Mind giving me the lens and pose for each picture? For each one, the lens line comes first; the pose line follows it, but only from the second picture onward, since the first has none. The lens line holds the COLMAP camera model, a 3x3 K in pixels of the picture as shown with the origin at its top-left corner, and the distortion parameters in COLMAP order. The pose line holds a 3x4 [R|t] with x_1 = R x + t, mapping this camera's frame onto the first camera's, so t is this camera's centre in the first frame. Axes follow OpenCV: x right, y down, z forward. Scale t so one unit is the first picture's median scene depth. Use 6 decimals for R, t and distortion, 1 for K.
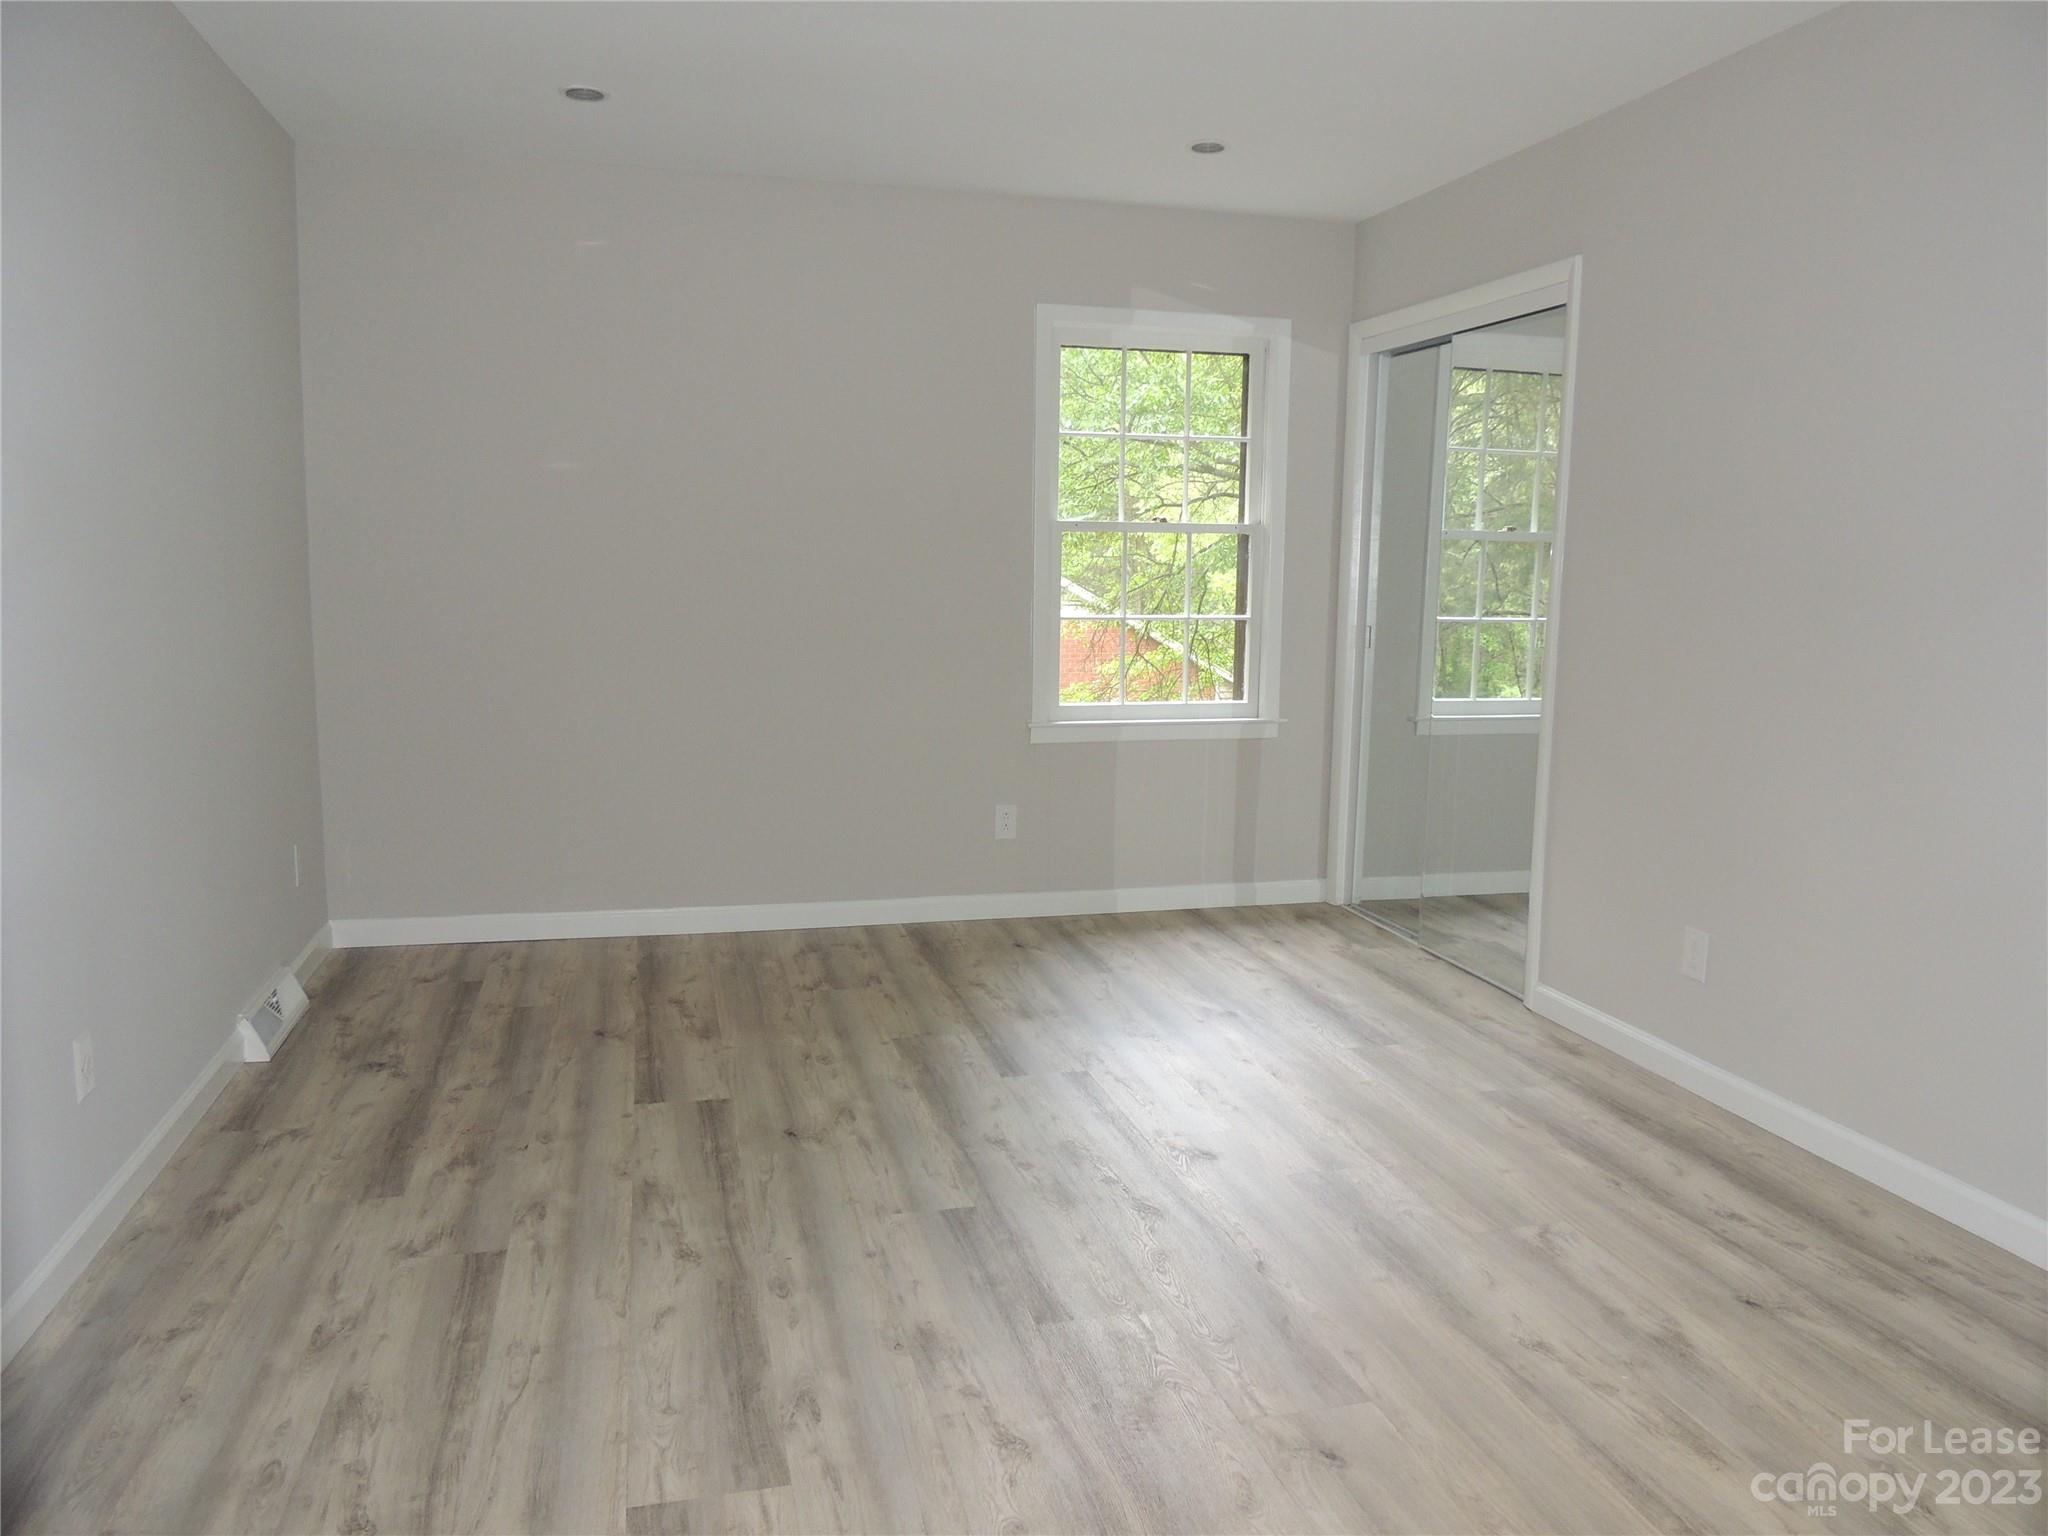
lens RADIAL K [[1476.5, 0, 1029.0], [0, 1476.5, 763.8], [0, 0, 1]] dist [-0.004094, 0.000788]
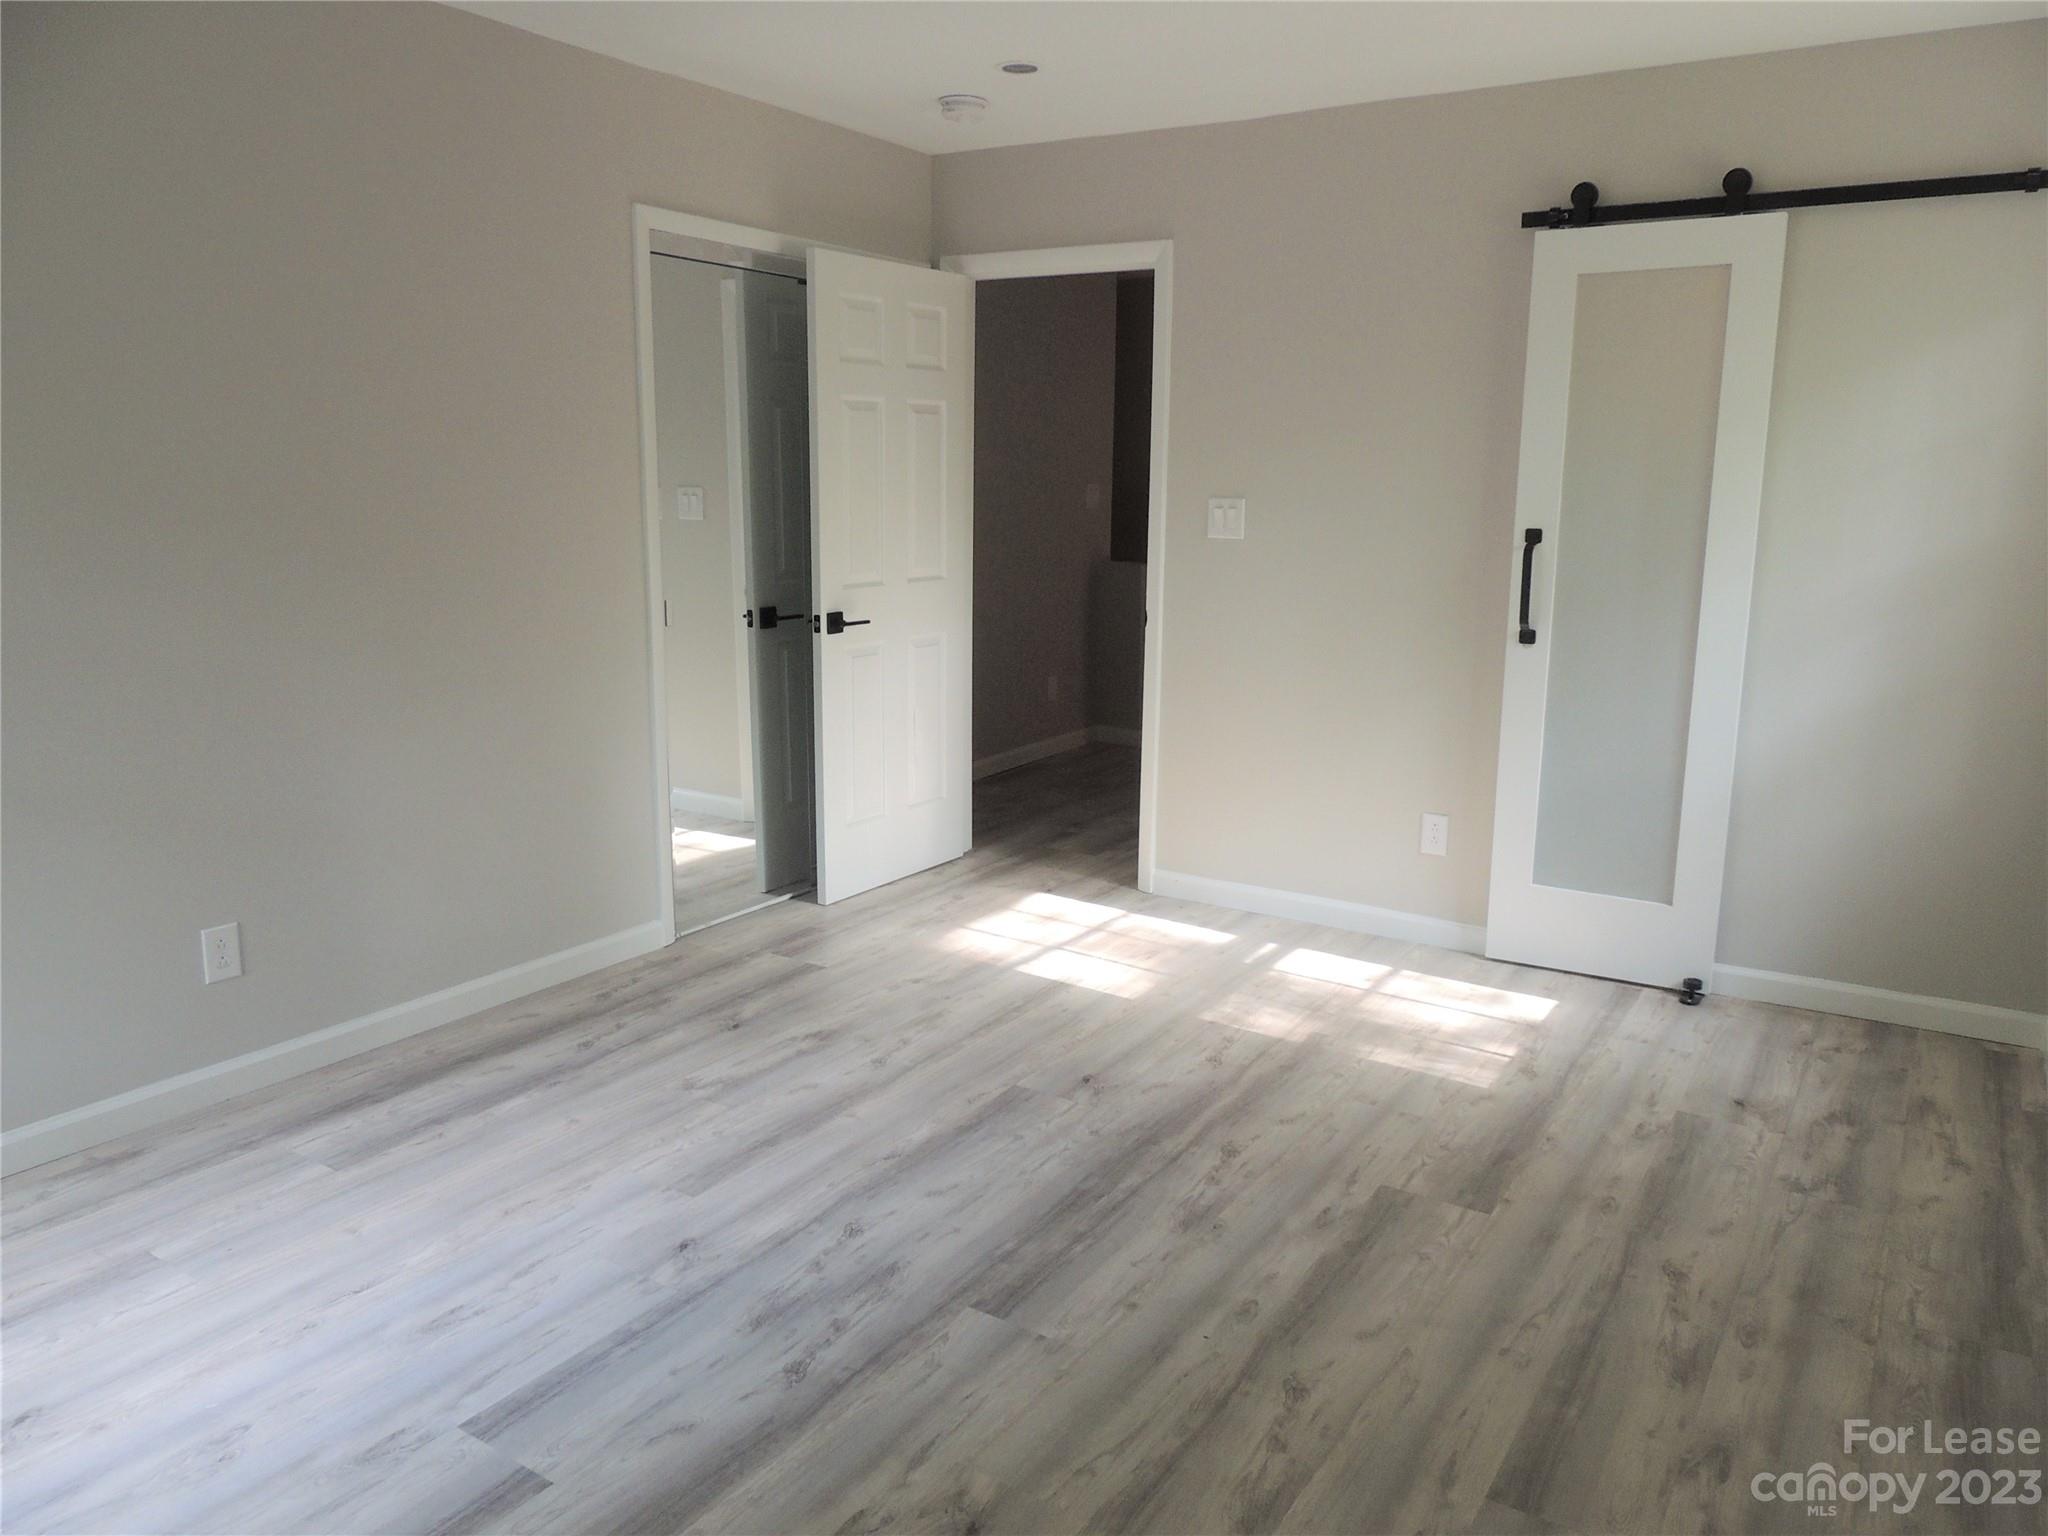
lens RADIAL K [[1476.5, 0, 1029.0], [0, 1476.5, 763.8], [0, 0, 1]] dist [-0.004094, 0.000788]
pose [[-0.681166, -0.160267, 0.714371, -0.726855], [0.078036, 0.954294, 0.288502, -0.288507], [-0.727958, 0.252265, -0.637526, 1.678446]]
